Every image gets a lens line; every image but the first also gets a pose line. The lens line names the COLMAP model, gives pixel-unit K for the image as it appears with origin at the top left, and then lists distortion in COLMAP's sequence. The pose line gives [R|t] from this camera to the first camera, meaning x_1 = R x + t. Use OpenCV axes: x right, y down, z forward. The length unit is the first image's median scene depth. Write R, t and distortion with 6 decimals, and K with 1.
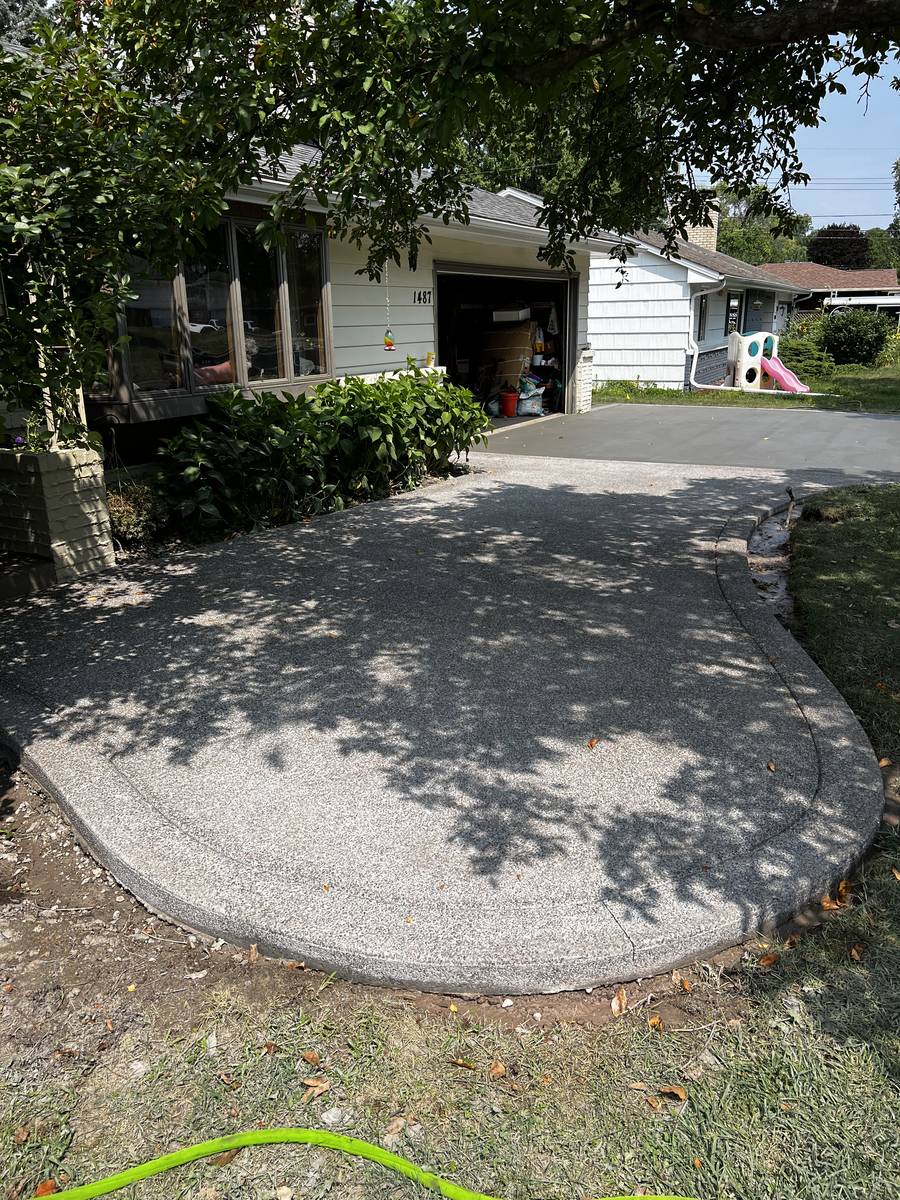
lens RADIAL K [[901.8, 0, 471.0], [0, 901.8, 597.2], [0, 0, 1]] dist [0.057127, -0.003348]
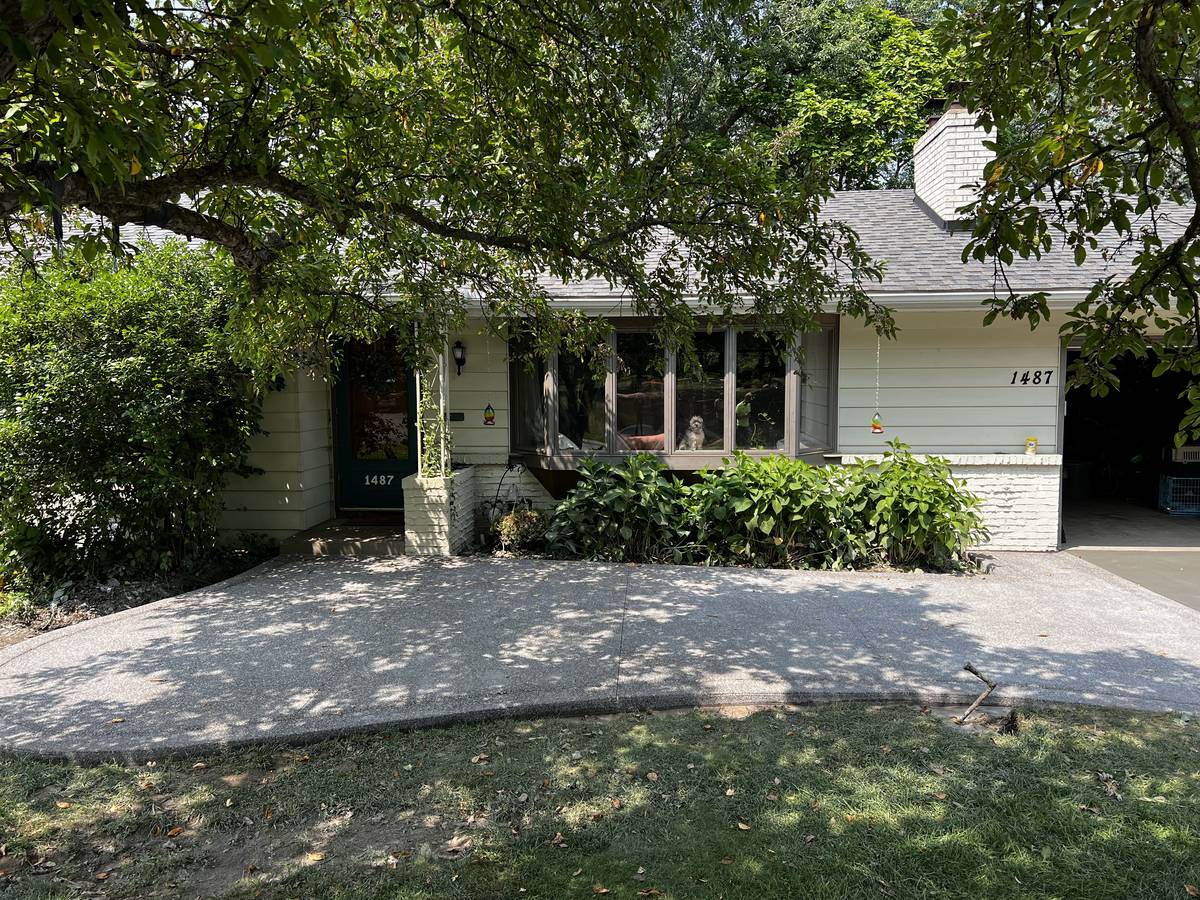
lens RADIAL K [[894.5, 0, 600.0], [0, 894.5, 450.0], [0, 0, 1]] dist [0.001229, -0.026919]
pose [[0.417826, 0.089567, -0.904101, 1.326107], [-0.269426, 0.962580, -0.029153, -0.283689], [0.867658, 0.255769, 0.426323, 0.639454]]
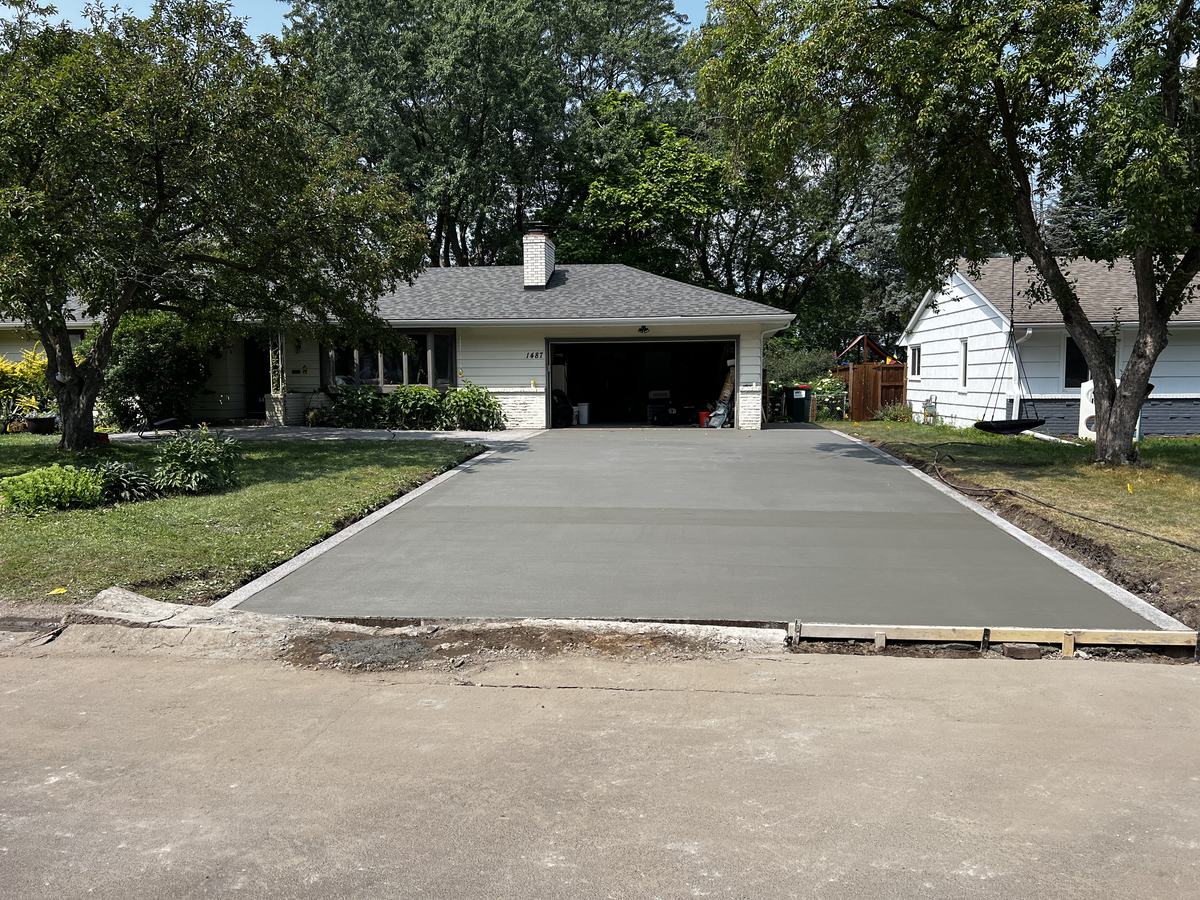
lens RADIAL K [[882.9, 0, 600.0], [0, 882.9, 450.0], [0, 0, 1]] dist [0.032473, -0.003092]
pose [[0.371254, 0.087321, -0.924416, 4.479497], [-0.276554, 0.960784, -0.020310, -0.275242], [0.886391, 0.263191, 0.380844, 0.951236]]
